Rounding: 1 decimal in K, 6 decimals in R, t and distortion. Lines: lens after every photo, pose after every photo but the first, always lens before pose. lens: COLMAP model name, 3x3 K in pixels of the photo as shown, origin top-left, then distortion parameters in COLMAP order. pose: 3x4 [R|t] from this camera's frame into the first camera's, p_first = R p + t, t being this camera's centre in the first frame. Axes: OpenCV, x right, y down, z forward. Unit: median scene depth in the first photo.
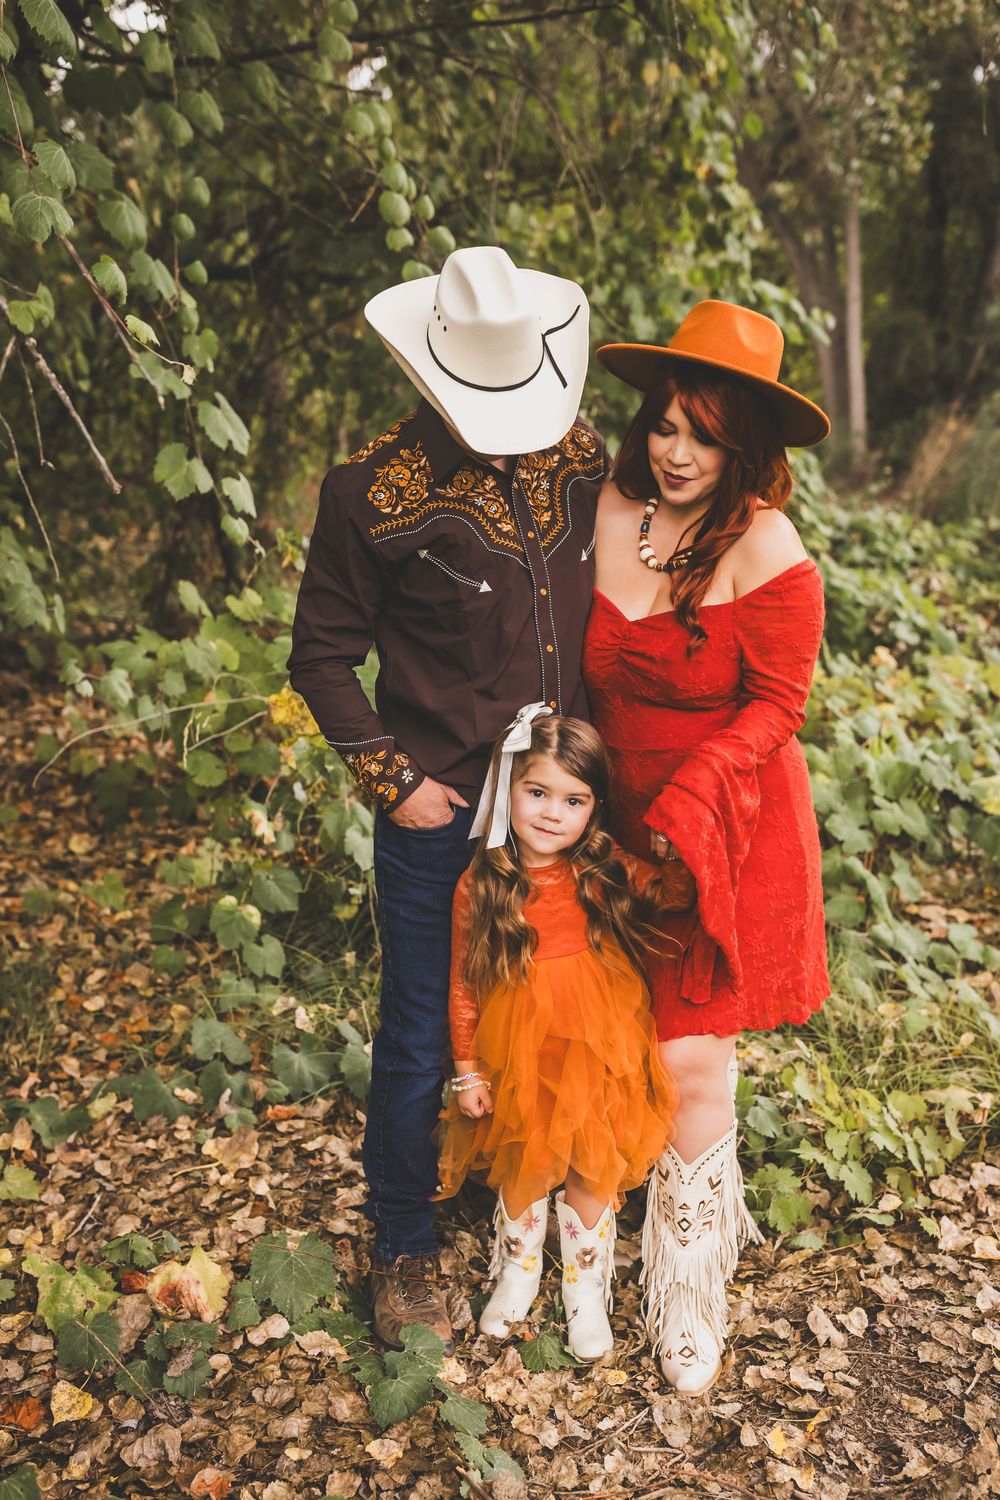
lens RADIAL K [[1476.5, 0, 483.4], [0, 1476.5, 752.6], [0, 0, 1]] dist [0.009897, 0.000000]
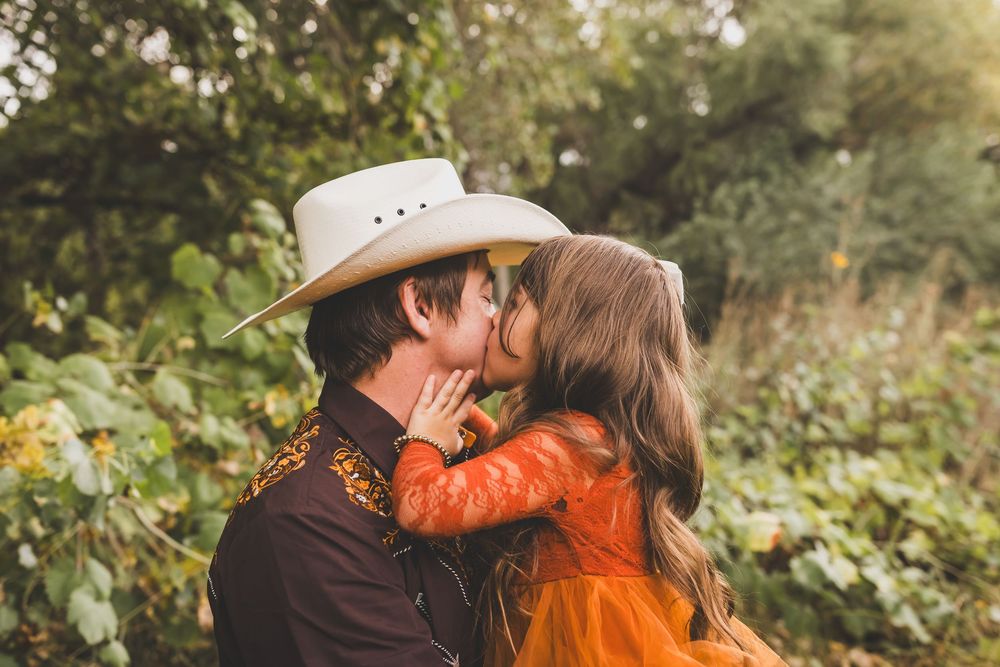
lens RADIAL K [[984.3, 0, 509.5], [0, 984.3, 336.5], [0, 0, 1]] dist [0.009897, 0.000000]
pose [[0.968010, -0.007393, 0.250801, -0.001725], [0.073534, 0.964035, -0.255401, 0.071312], [-0.239893, 0.265673, 0.933739, 0.402747]]
